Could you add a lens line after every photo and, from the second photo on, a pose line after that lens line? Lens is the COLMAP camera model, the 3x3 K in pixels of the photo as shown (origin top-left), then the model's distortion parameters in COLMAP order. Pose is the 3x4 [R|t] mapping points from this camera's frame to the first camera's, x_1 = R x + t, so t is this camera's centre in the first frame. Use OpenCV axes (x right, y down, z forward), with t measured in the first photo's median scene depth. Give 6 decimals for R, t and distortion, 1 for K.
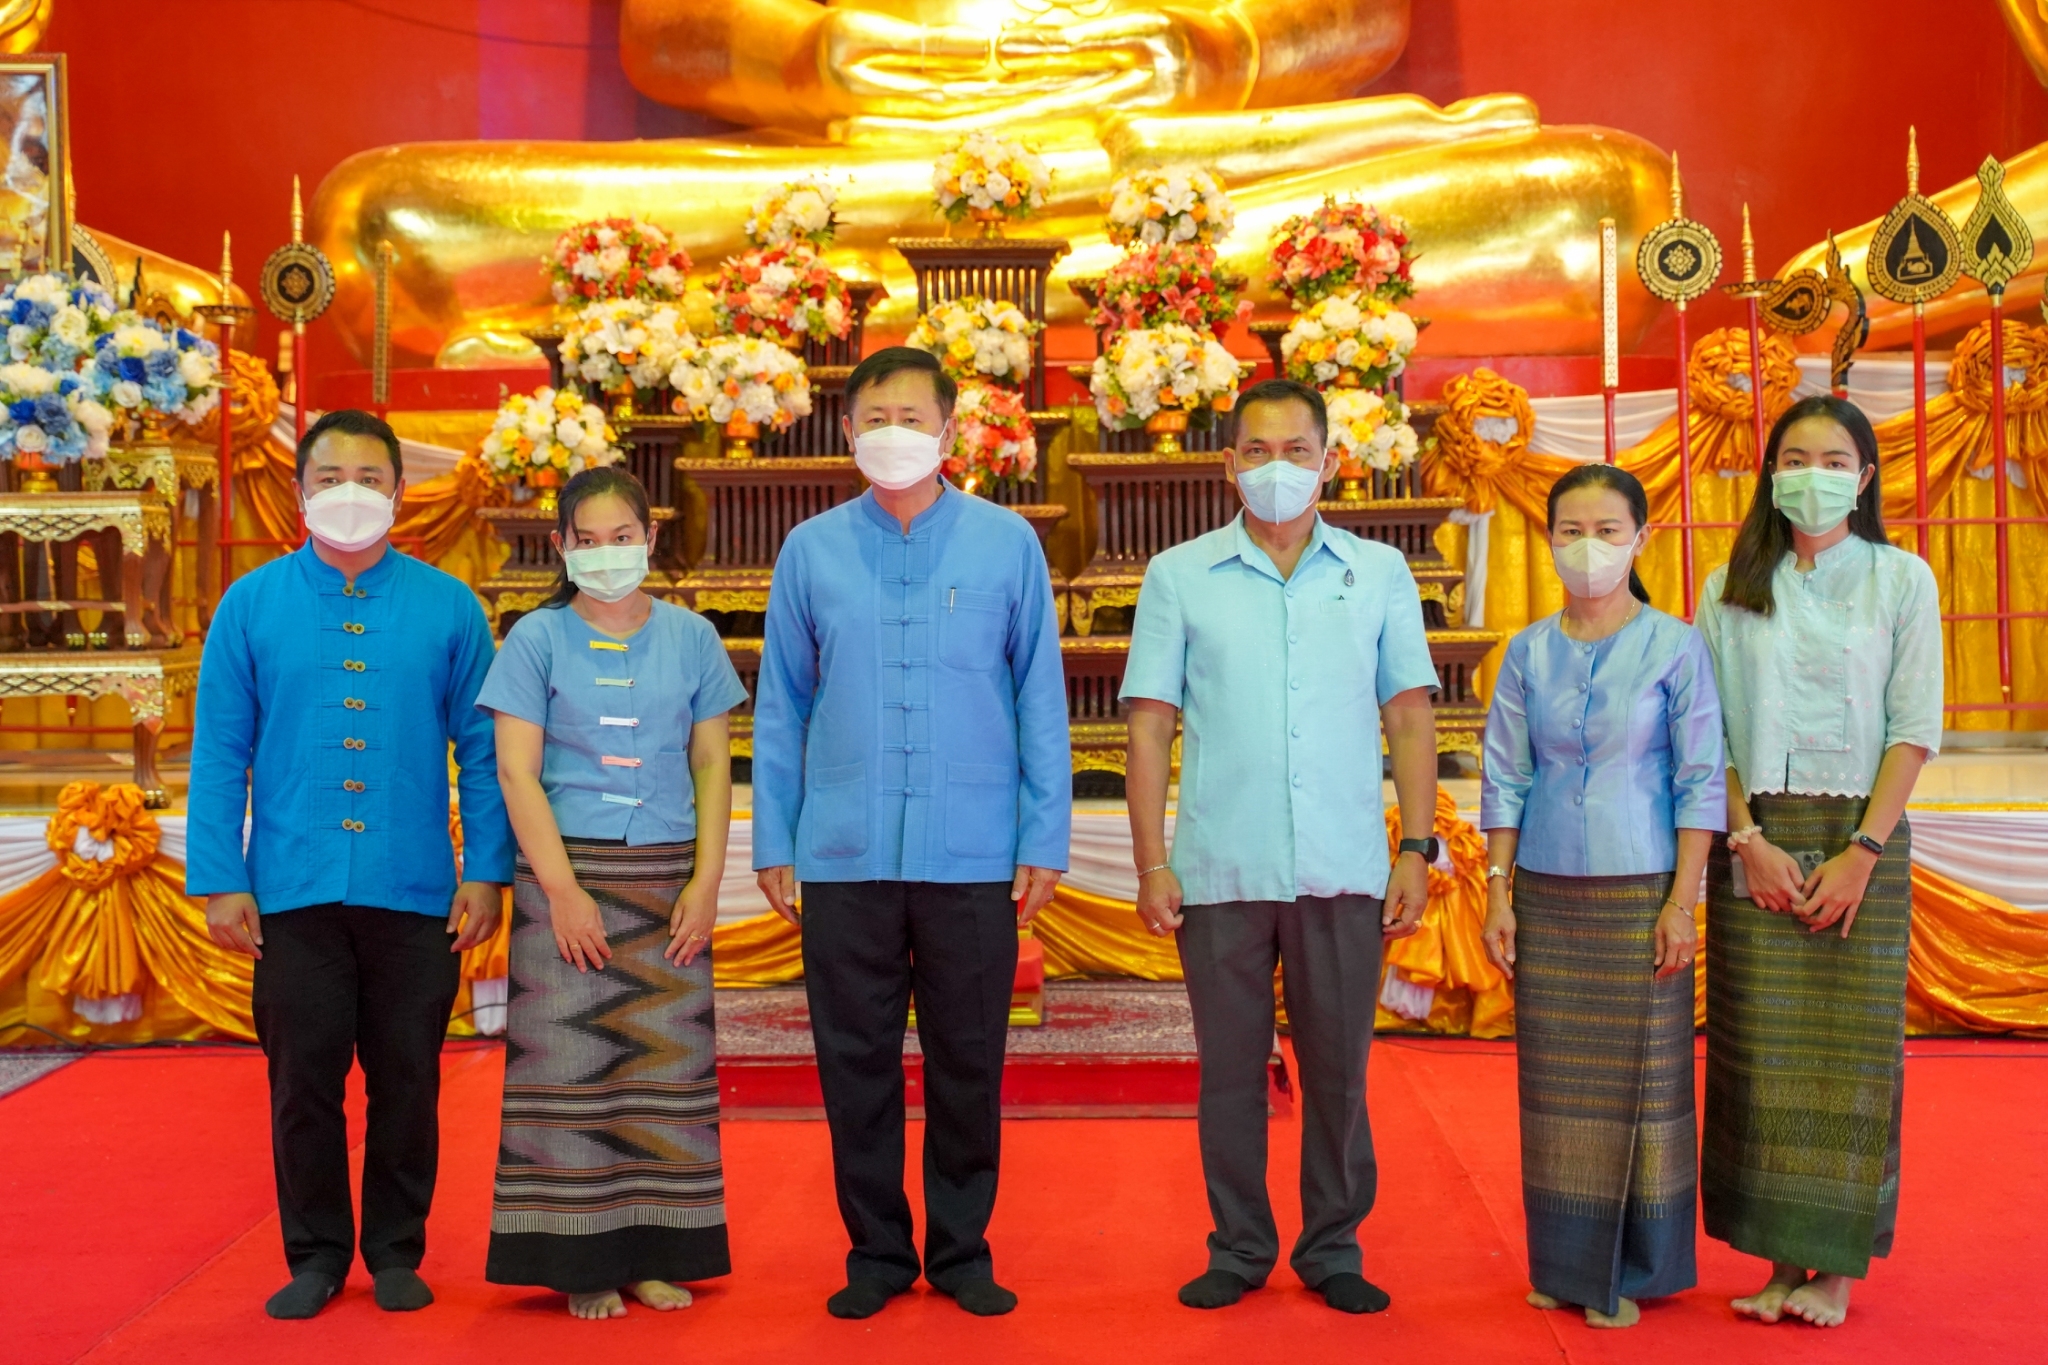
lens RADIAL K [[3082.1, 0, 1014.2], [0, 3082.1, 669.5], [0, 0, 1]] dist [0.148554, 0.000000]
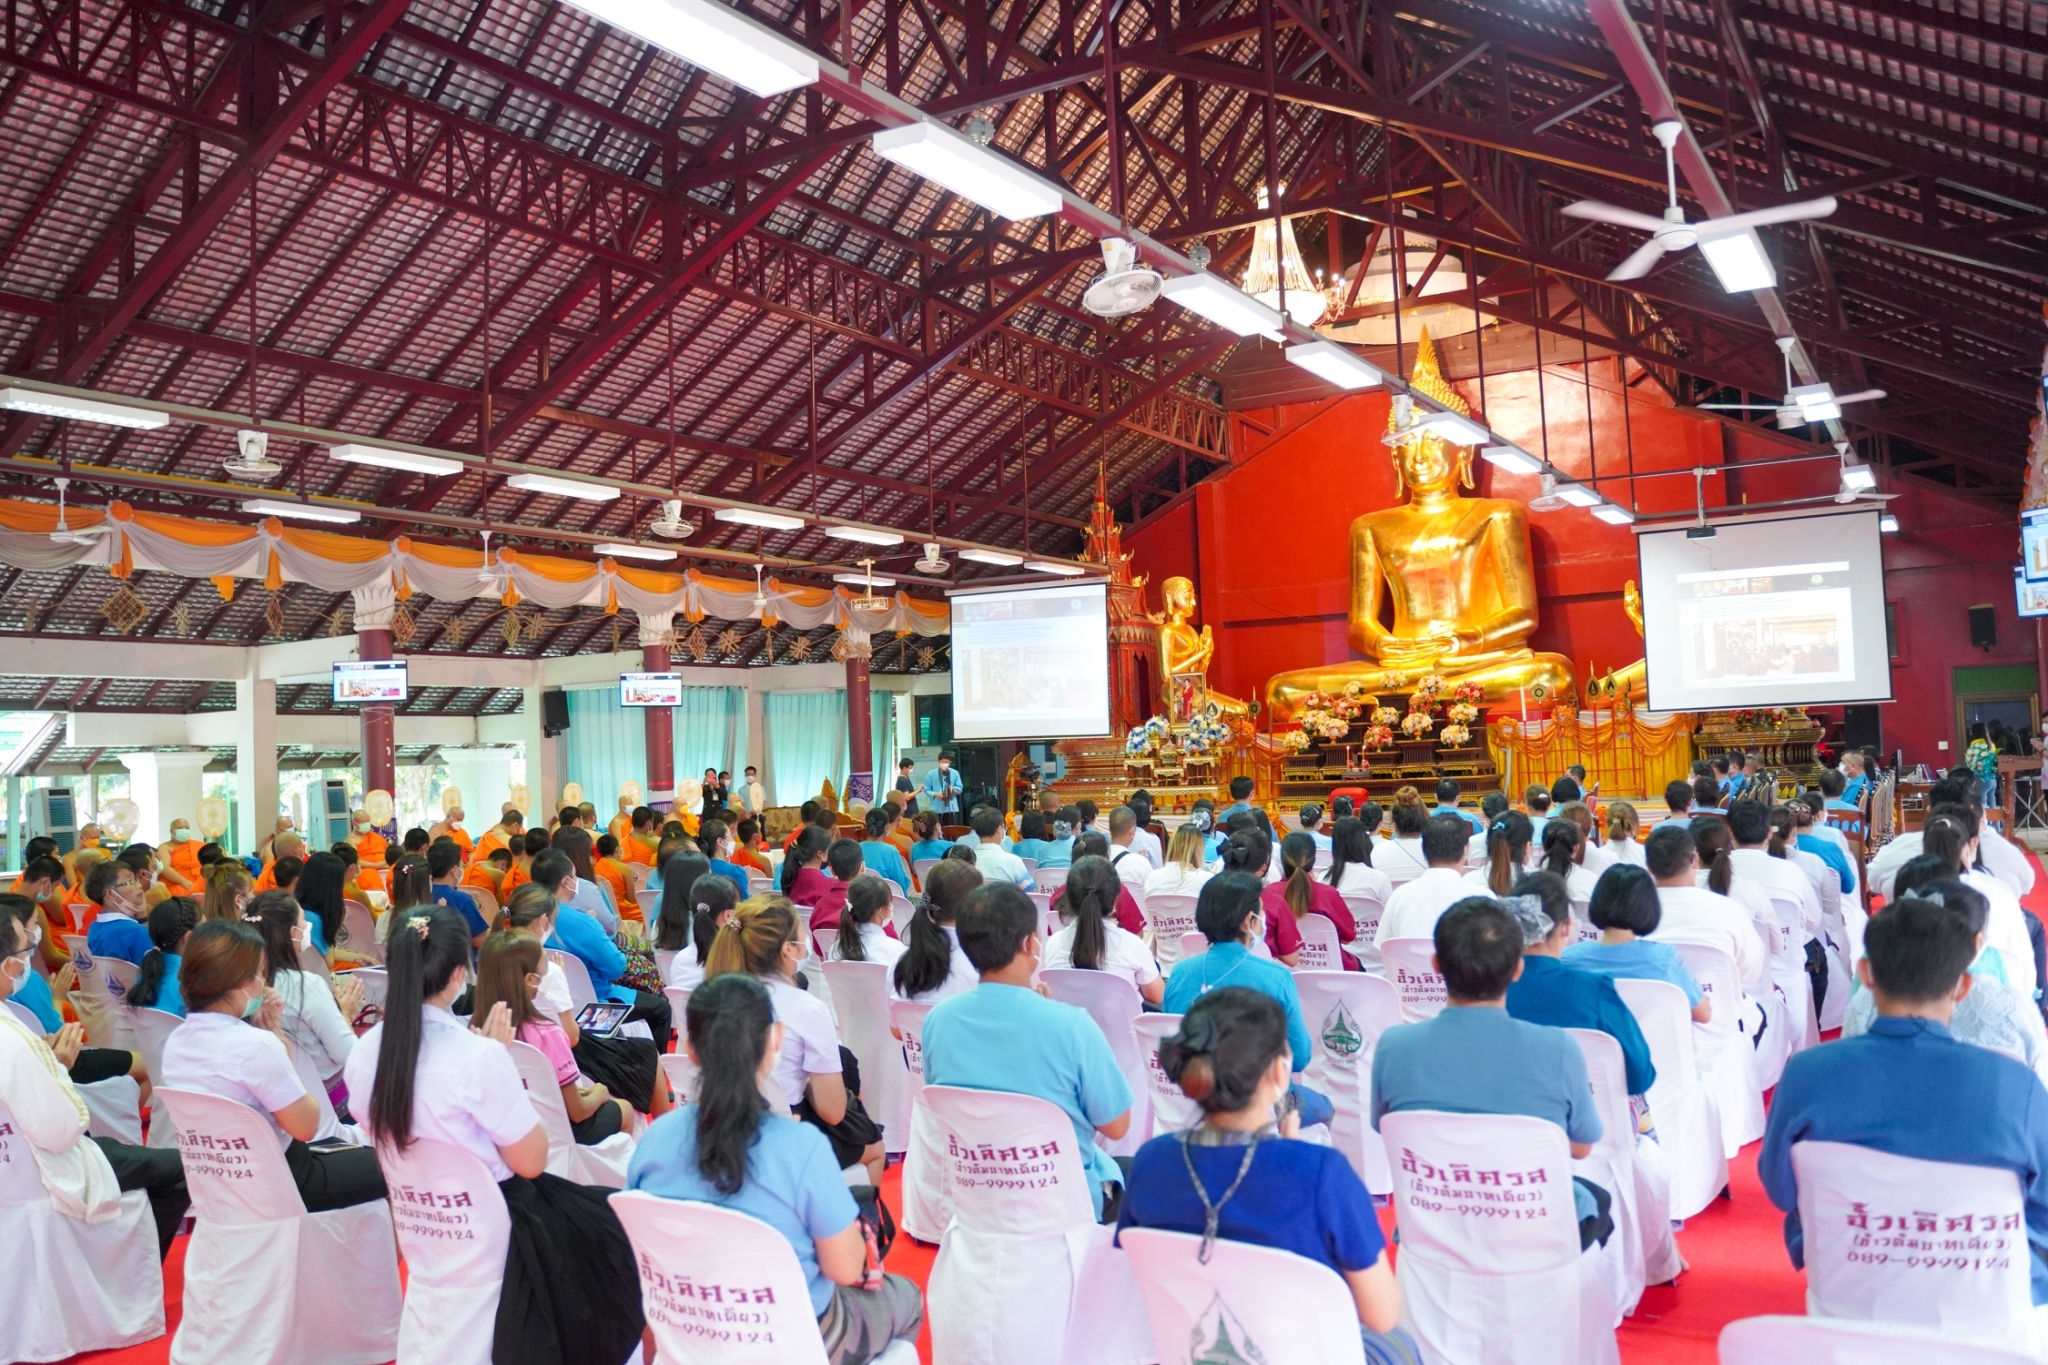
lens RADIAL K [[1660.2, 0, 1029.2], [0, 1660.2, 690.2], [0, 0, 1]] dist [-0.104149, 0.022677]
pose [[0.879327, -0.043891, -0.474191, 0.683036], [0.010148, 0.997245, -0.073487, 0.032426], [0.476110, 0.059807, 0.877350, -1.423039]]
